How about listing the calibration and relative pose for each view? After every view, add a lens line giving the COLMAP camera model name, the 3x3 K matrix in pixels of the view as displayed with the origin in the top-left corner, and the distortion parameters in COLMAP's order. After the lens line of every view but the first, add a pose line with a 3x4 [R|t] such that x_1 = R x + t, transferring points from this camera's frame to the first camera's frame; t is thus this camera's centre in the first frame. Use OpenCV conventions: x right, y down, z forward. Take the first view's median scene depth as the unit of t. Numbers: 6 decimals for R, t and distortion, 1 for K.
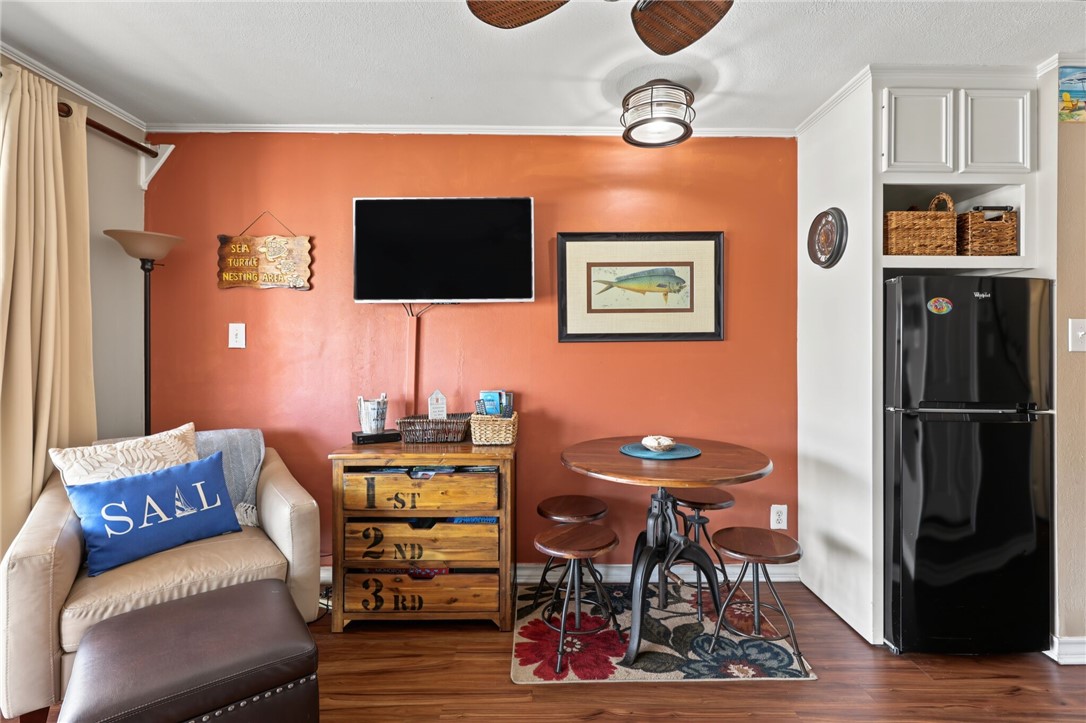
lens RADIAL K [[504.8, 0, 545.5], [0, 504.8, 350.6], [0, 0, 1]] dist [0.001461, 0.000087]
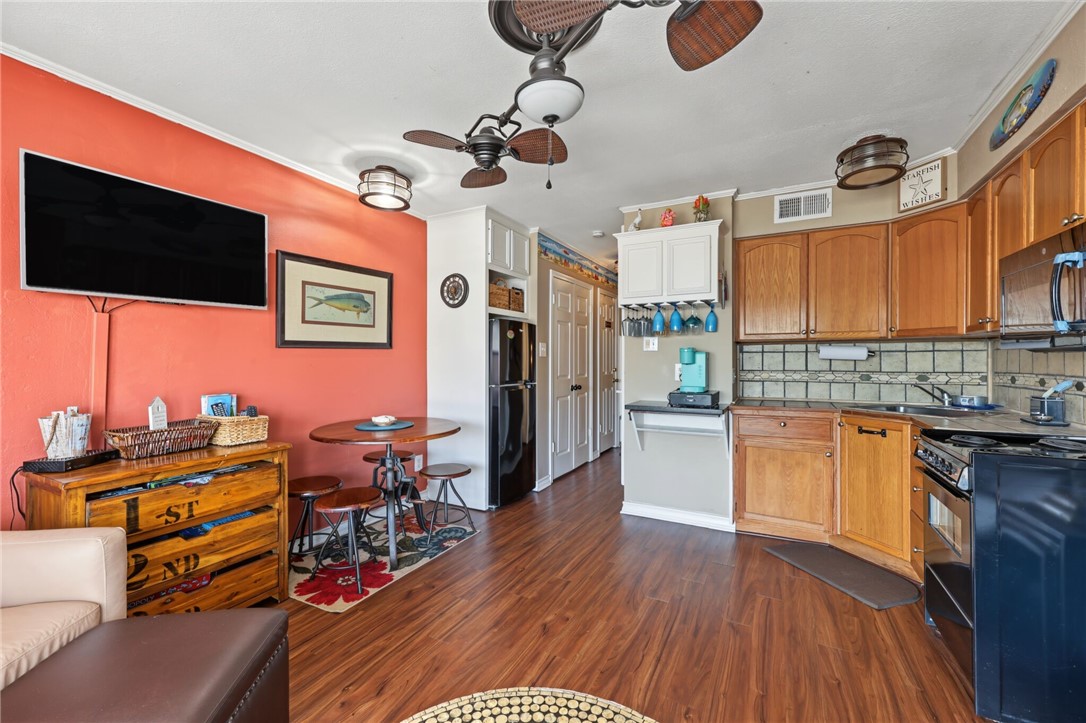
lens RADIAL K [[449.0, 0, 552.0], [0, 449.0, 361.3], [0, 0, 1]] dist [0.003073, -0.000428]
pose [[0.467170, -0.006287, 0.884145, -0.691552], [-0.002488, 0.999961, 0.008425, 0.005156], [-0.884164, -0.006136, 0.467136, -0.007154]]
